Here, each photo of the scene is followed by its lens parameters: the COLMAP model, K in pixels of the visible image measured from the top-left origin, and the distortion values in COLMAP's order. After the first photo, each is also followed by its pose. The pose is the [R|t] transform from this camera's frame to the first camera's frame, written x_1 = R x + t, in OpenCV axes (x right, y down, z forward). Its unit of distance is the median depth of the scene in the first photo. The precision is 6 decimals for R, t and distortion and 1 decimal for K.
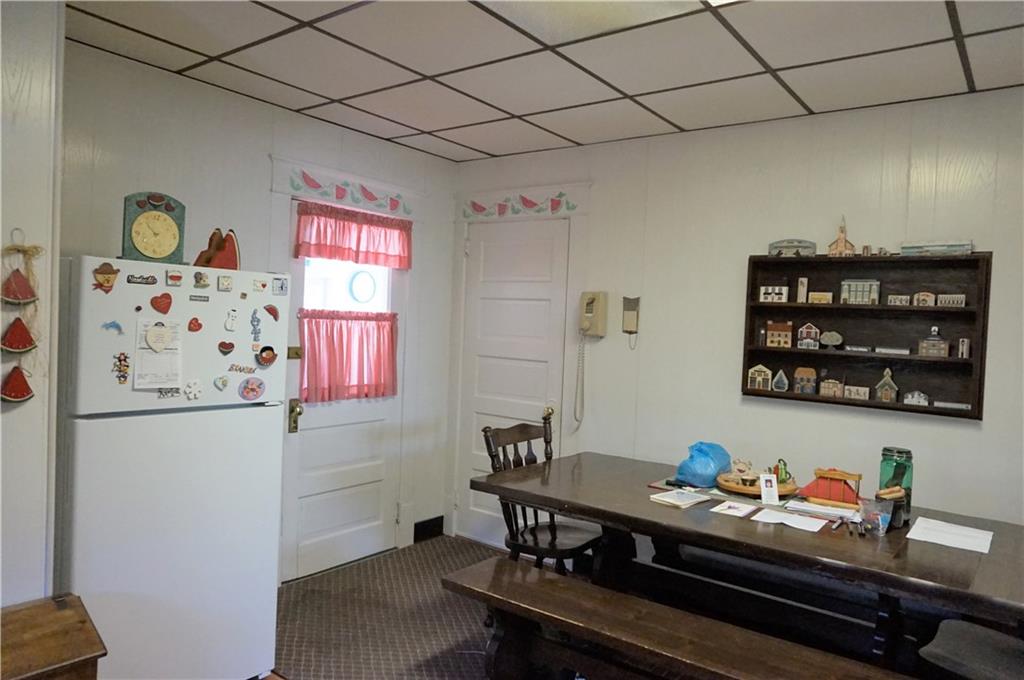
lens RADIAL K [[691.4, 0, 512.0], [0, 691.4, 340.0], [0, 0, 1]] dist [-0.024035, 0.005561]
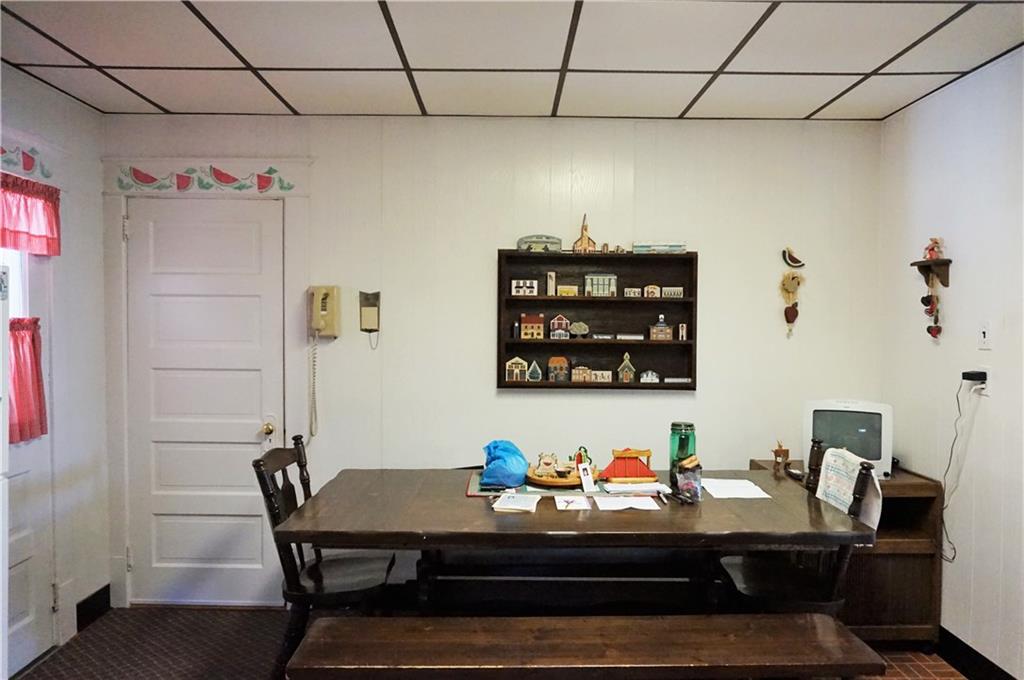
lens RADIAL K [[691.4, 0, 512.0], [0, 691.4, 340.0], [0, 0, 1]] dist [-0.024035, 0.005561]
pose [[0.791267, -0.052721, 0.609194, -0.274286], [0.044596, 0.998599, 0.028497, -0.019118], [-0.609842, 0.004619, 0.792509, 0.198380]]
